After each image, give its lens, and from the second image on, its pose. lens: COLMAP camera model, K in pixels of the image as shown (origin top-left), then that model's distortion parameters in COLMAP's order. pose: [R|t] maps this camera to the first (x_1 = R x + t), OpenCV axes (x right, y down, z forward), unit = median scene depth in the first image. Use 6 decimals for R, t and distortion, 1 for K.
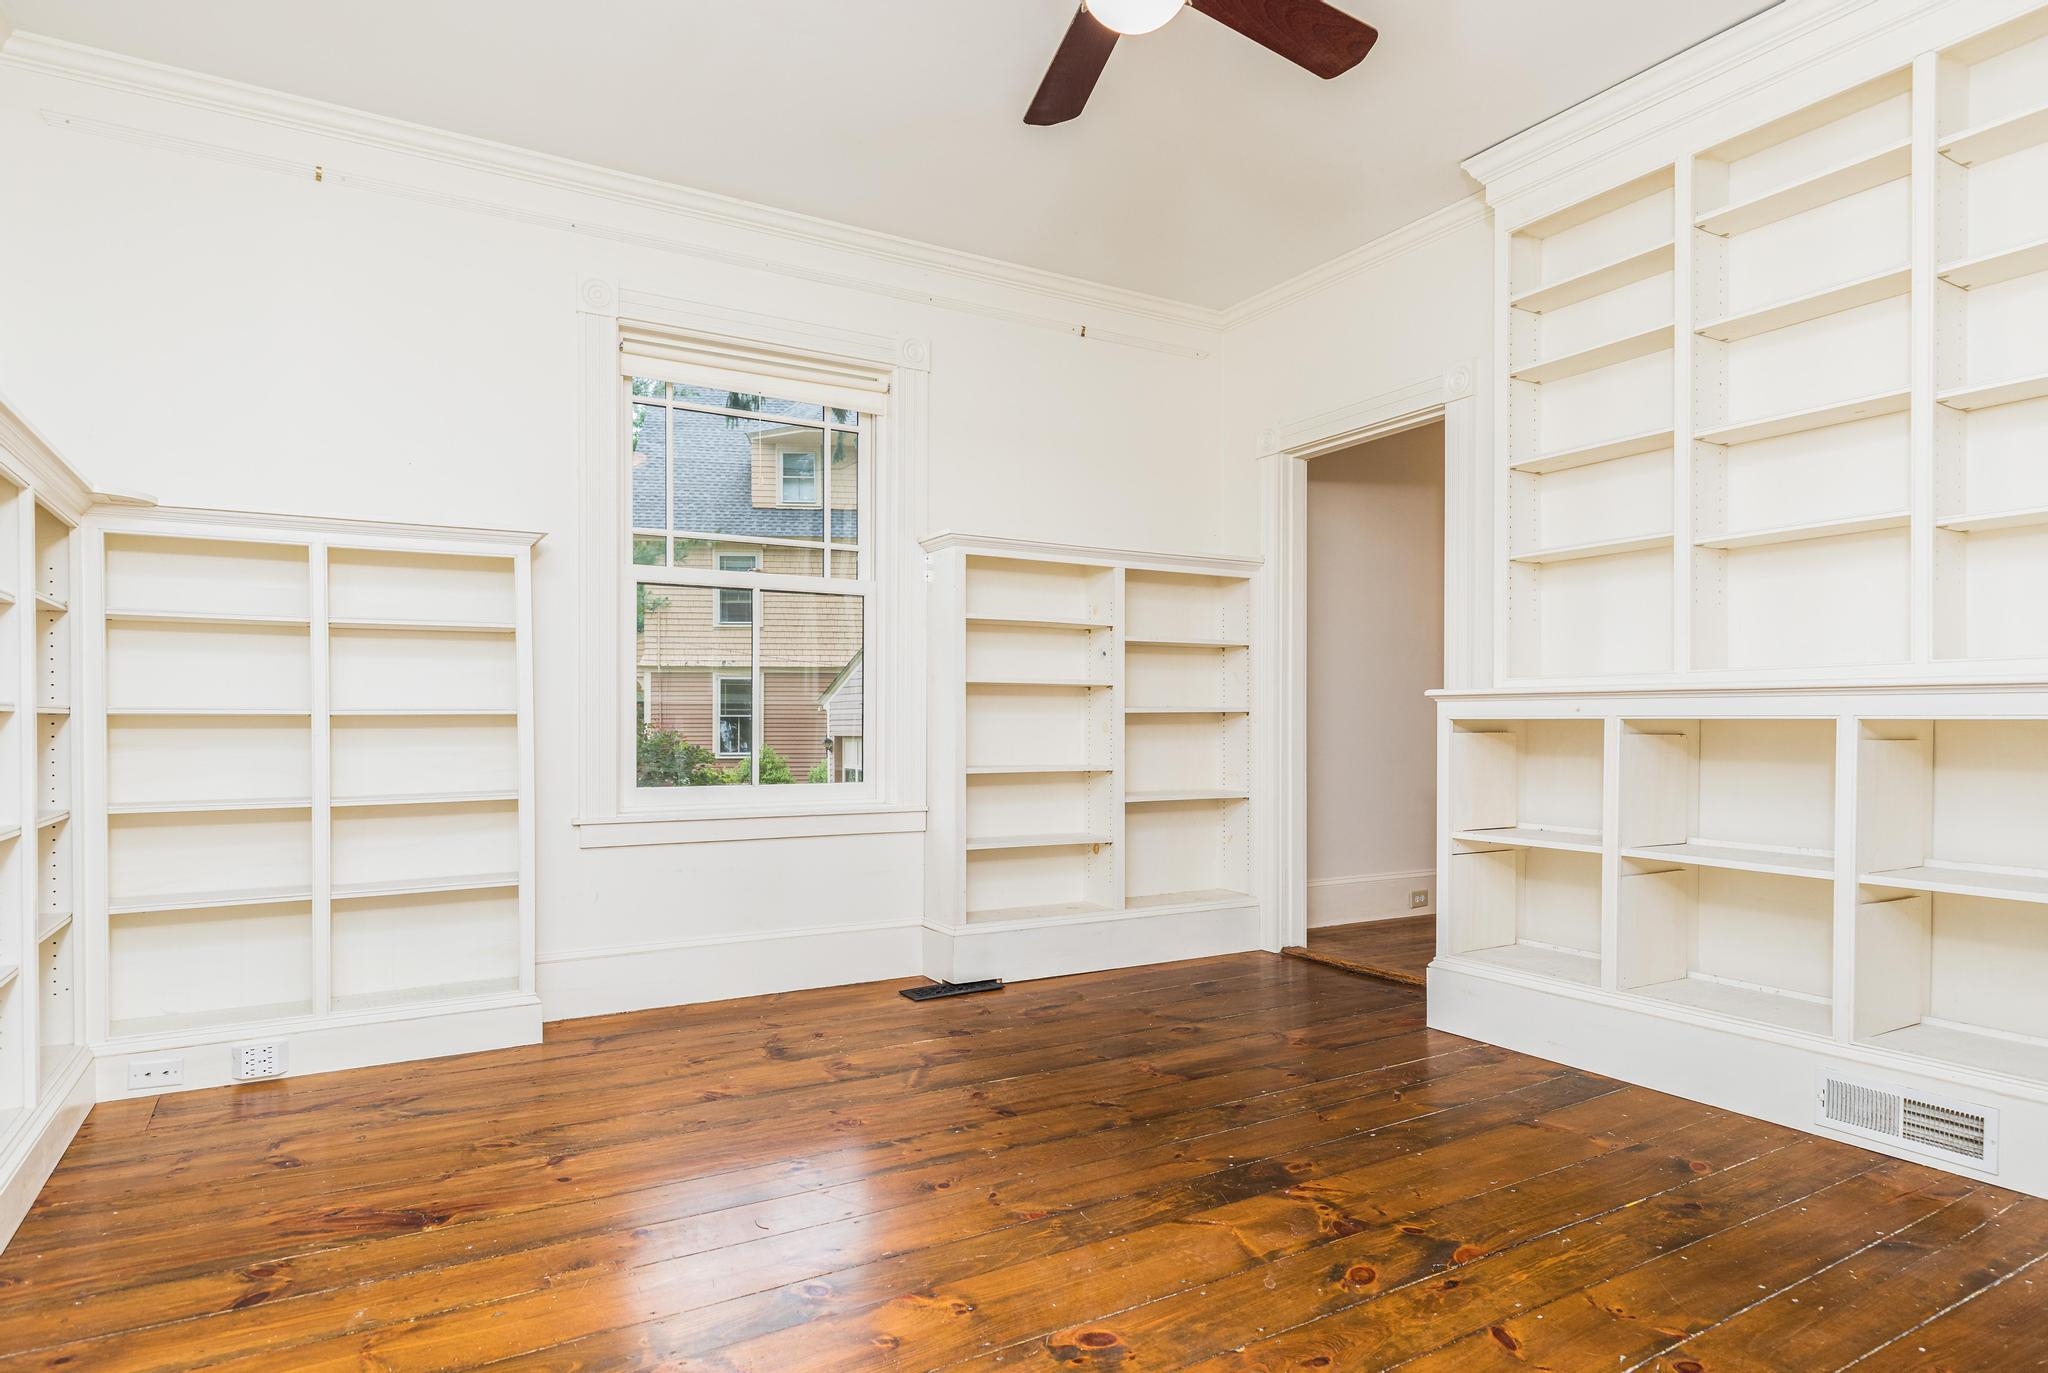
lens RADIAL K [[1165.2, 0, 1023.7], [0, 1165.2, 704.3], [0, 0, 1]] dist [0.004459, 0.000285]
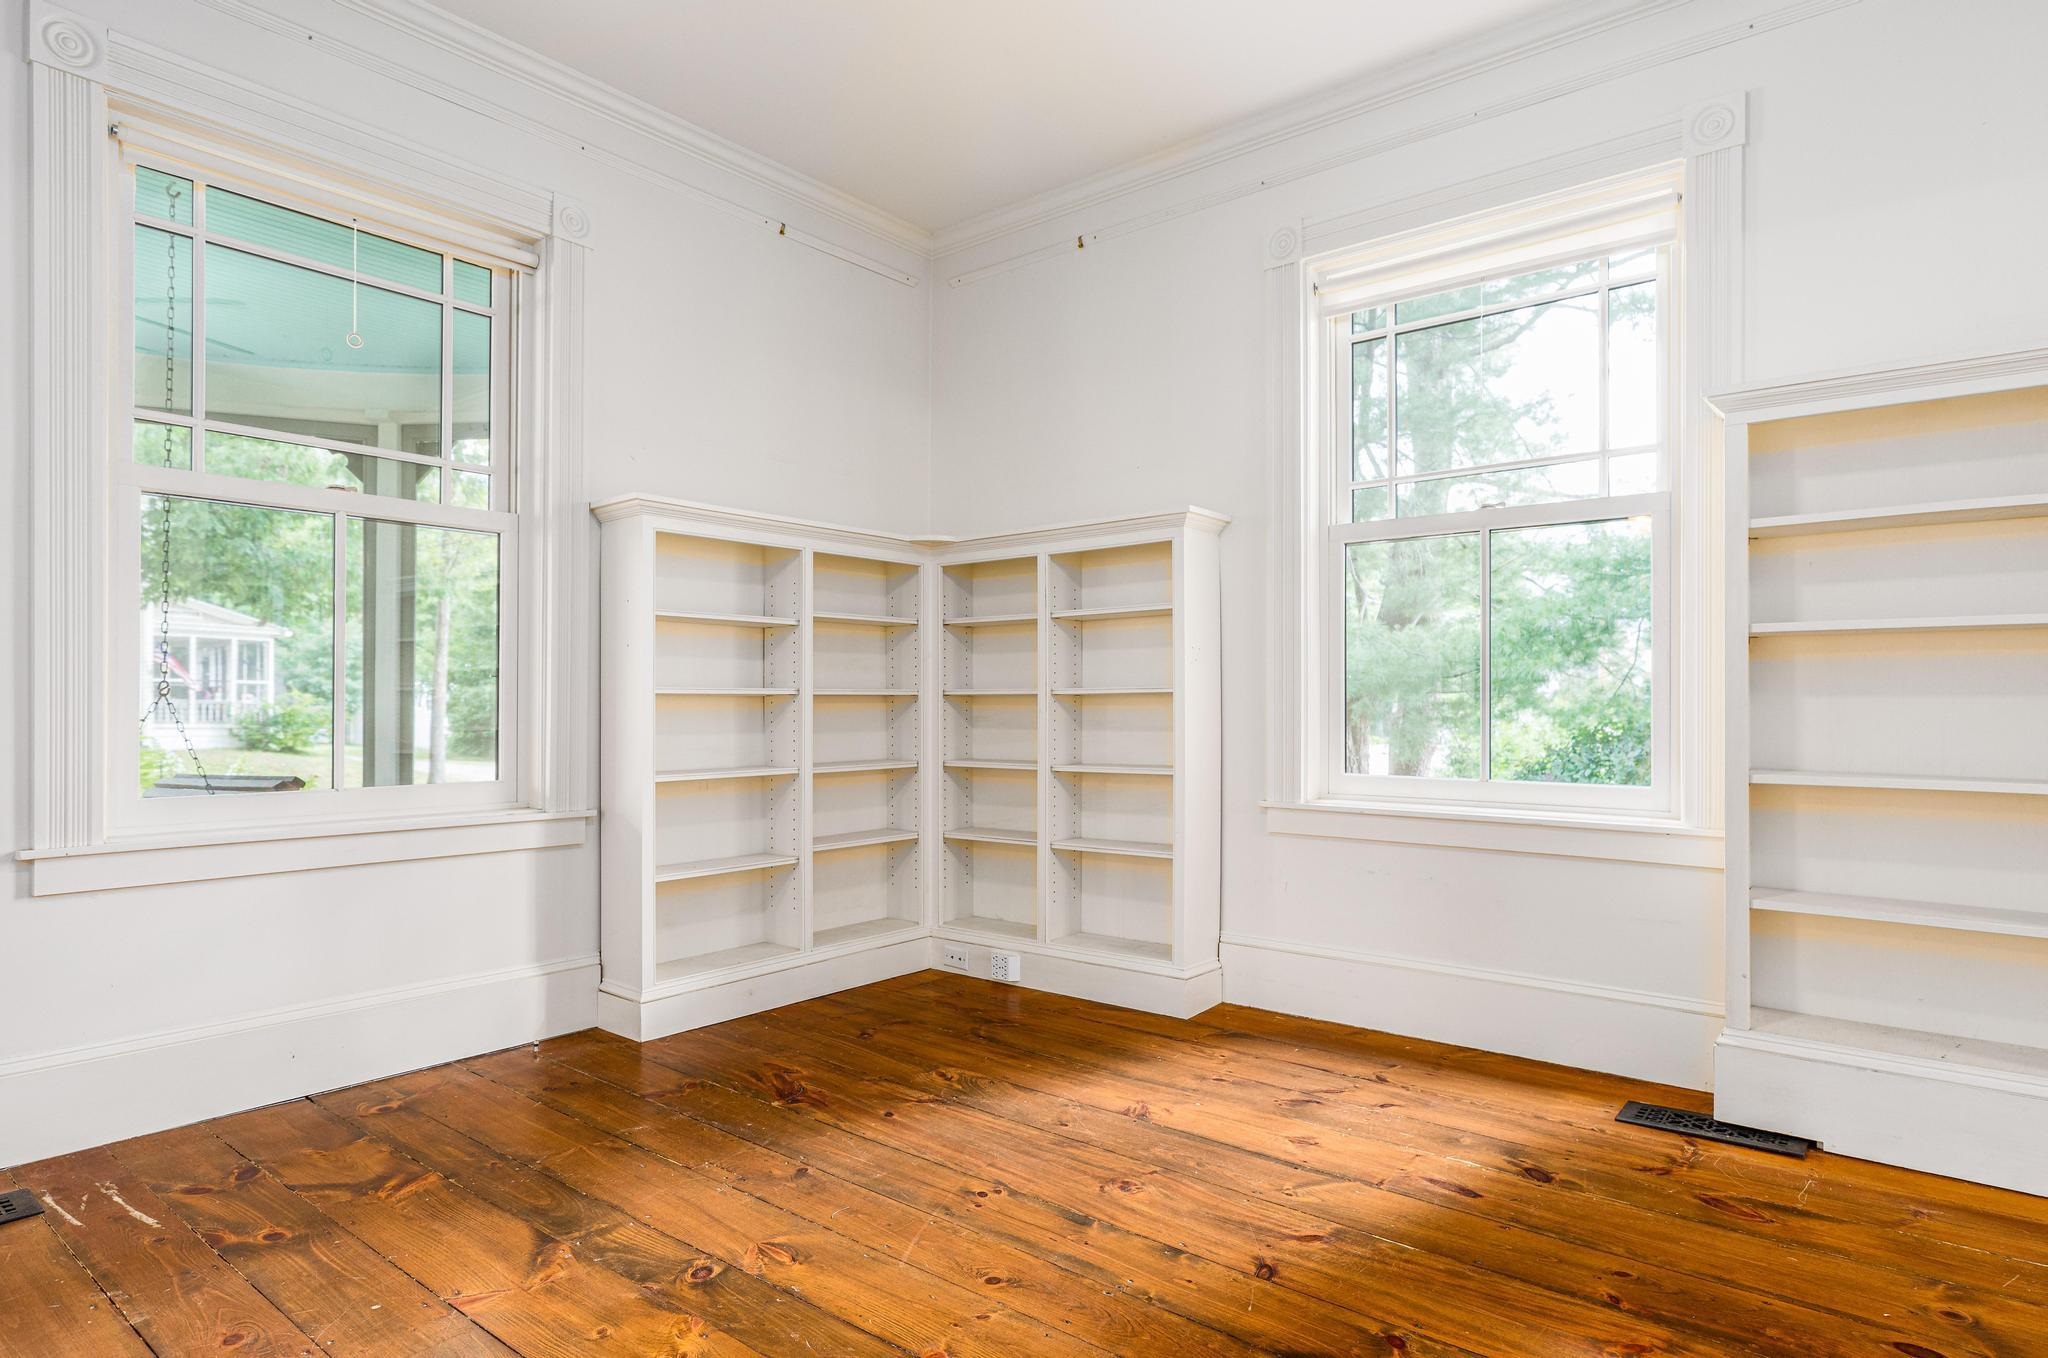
lens RADIAL K [[1165.2, 0, 1024.0], [0, 1165.2, 679.3], [0, 0, 1]] dist [0.004459, 0.000285]
pose [[0.328271, -0.019769, -0.944377, 0.496814], [0.016821, 0.999745, -0.015081, 0.010877], [0.944434, -0.010934, 0.328519, 0.544874]]
